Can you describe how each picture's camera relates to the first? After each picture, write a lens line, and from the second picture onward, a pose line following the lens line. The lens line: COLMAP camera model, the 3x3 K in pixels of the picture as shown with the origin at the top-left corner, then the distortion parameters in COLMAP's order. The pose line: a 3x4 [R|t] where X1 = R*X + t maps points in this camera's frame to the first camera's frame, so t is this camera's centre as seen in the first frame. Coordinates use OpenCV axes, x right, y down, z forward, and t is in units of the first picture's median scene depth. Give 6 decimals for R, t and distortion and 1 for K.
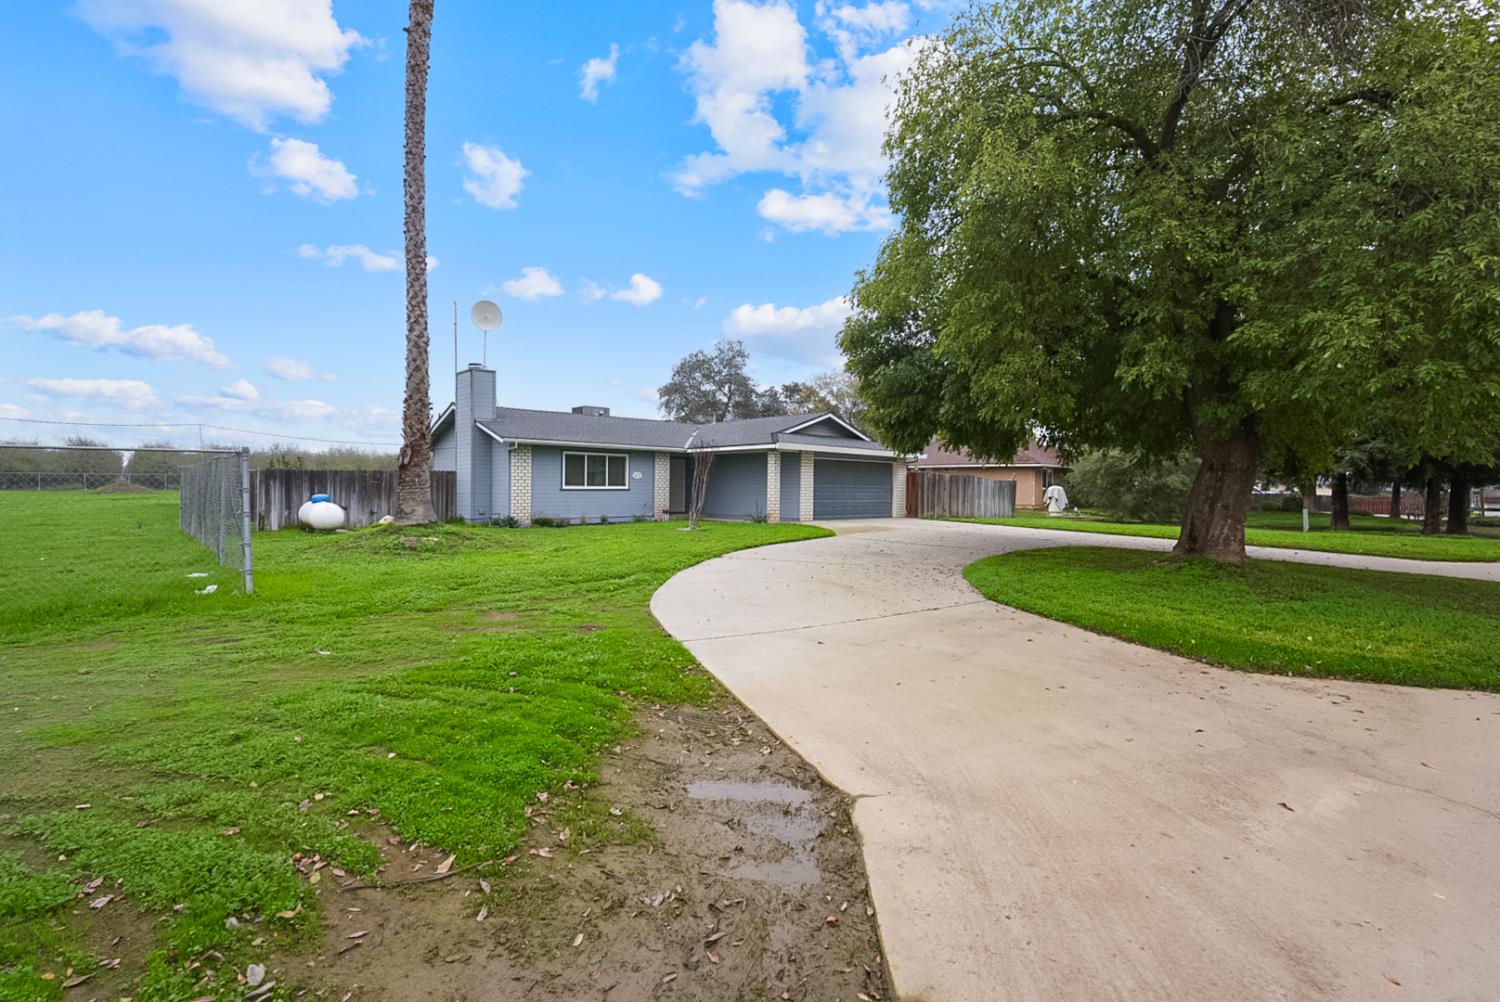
lens RADIAL K [[667.0, 0, 747.3], [0, 667.0, 485.6], [0, 0, 1]] dist [-0.001743, -0.000155]
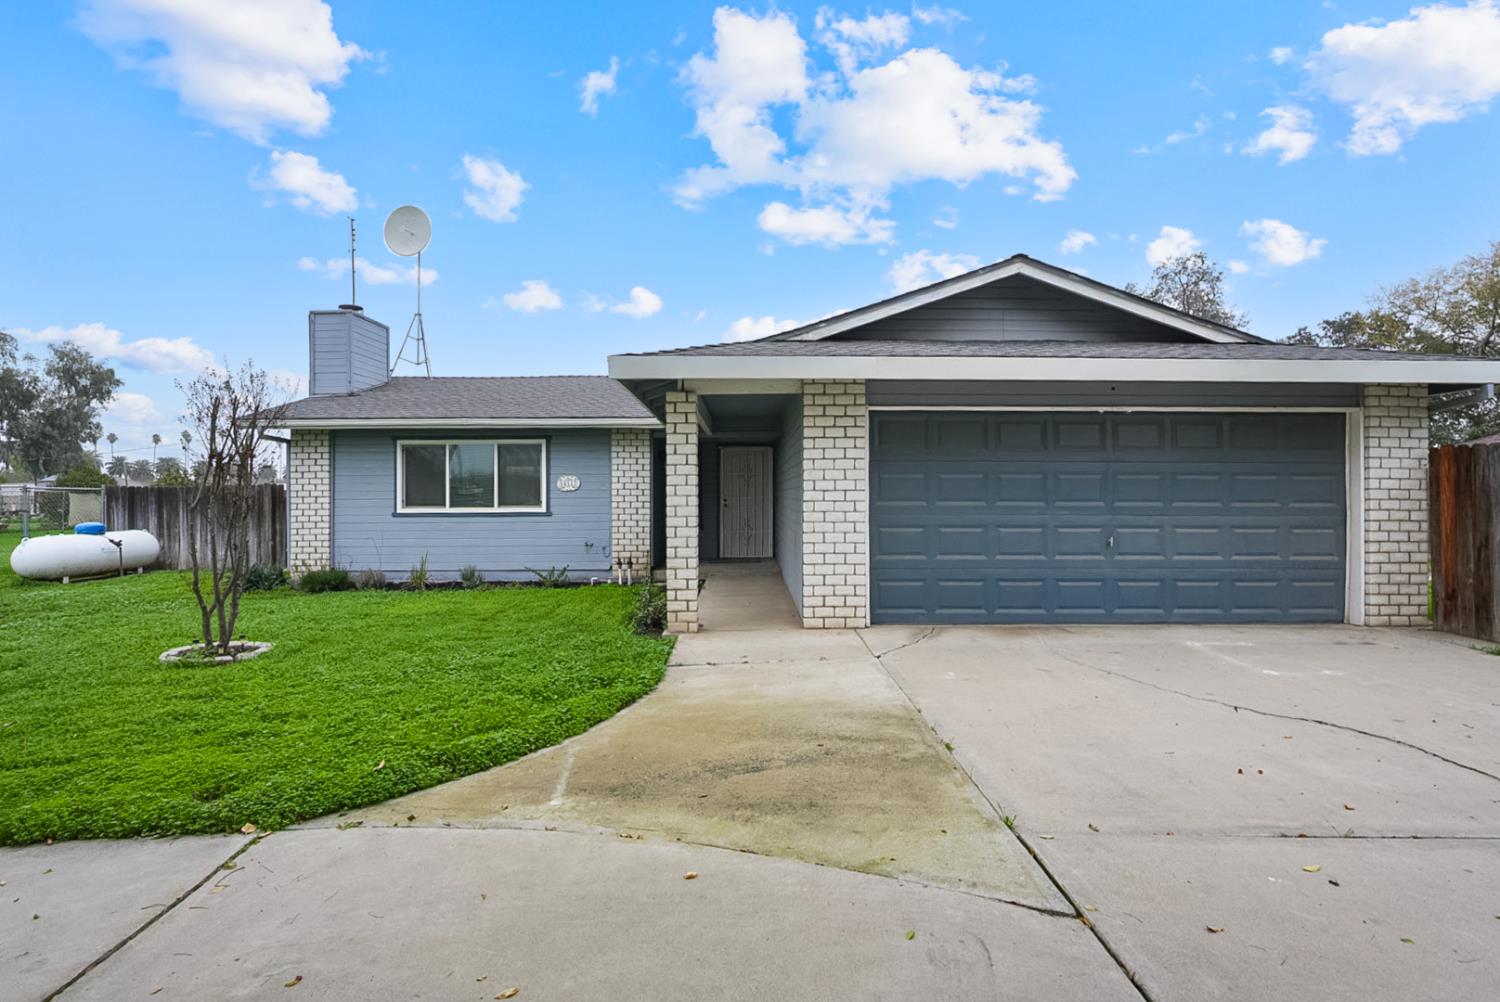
lens RADIAL K [[682.9, 0, 750.0], [0, 682.9, 501.0], [0, 0, 1]] dist [-0.002434, -0.000421]
pose [[0.739650, -0.007088, -0.672954, 0.250593], [0.009031, 0.999959, -0.000607, -0.001344], [0.672931, -0.005628, 0.739684, 0.724806]]
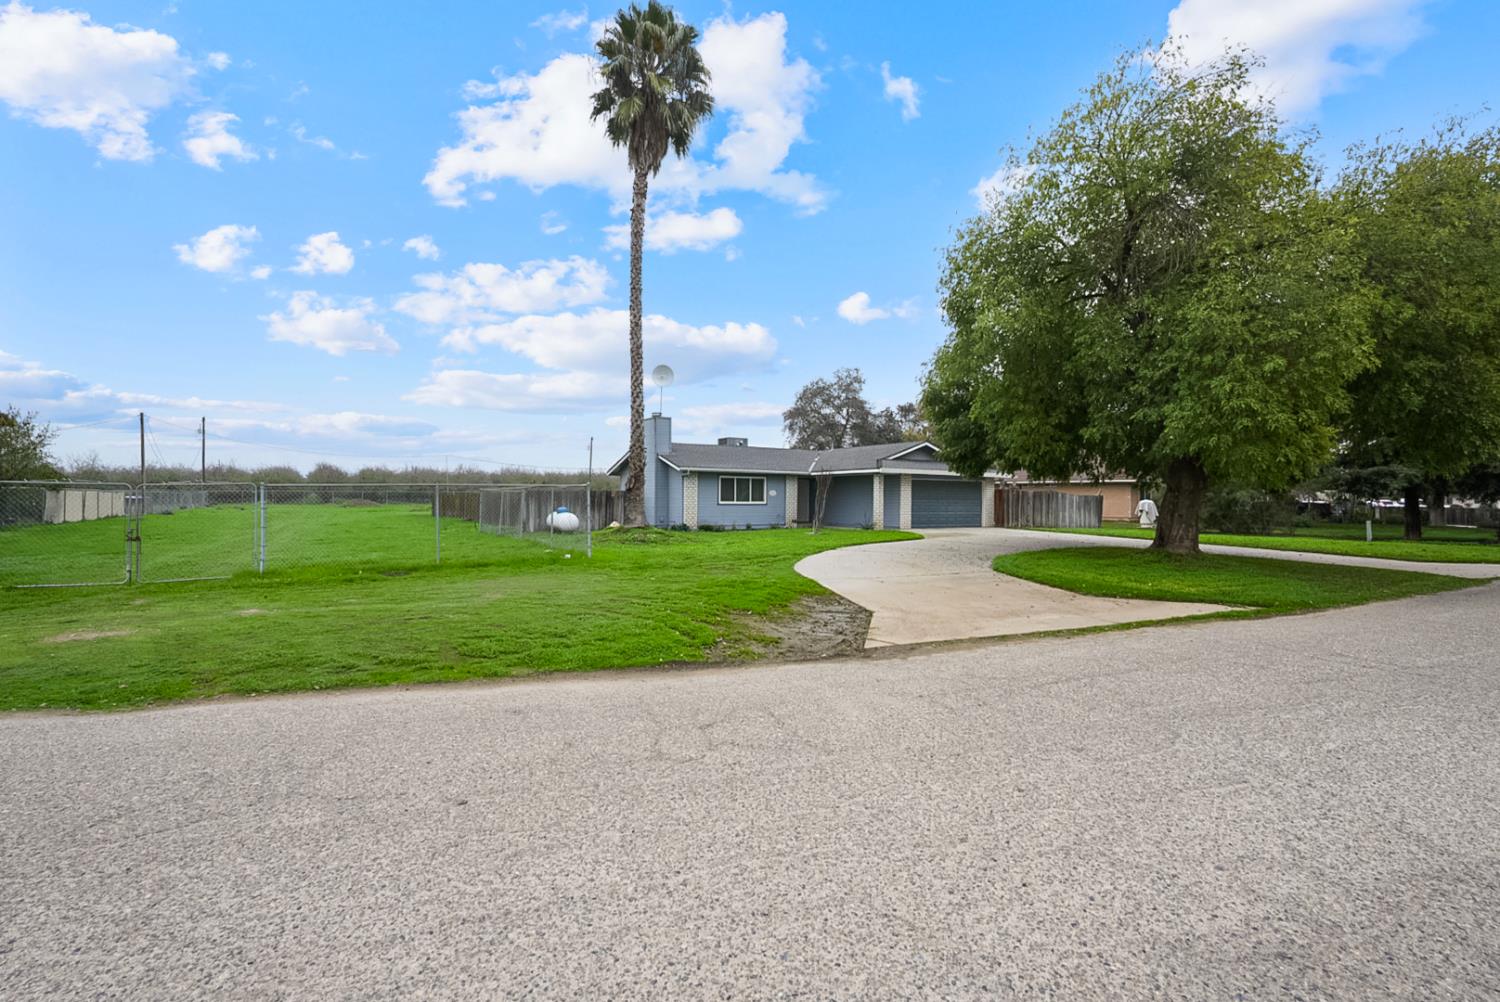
lens RADIAL K [[667.0, 0, 747.3], [0, 667.0, 485.6], [0, 0, 1]] dist [-0.001743, -0.000155]
pose [[0.983715, -0.006112, -0.179633, 0.020232], [0.002450, 0.999785, -0.020599, -0.003333], [0.179721, 0.019823, 0.983518, -0.289806]]
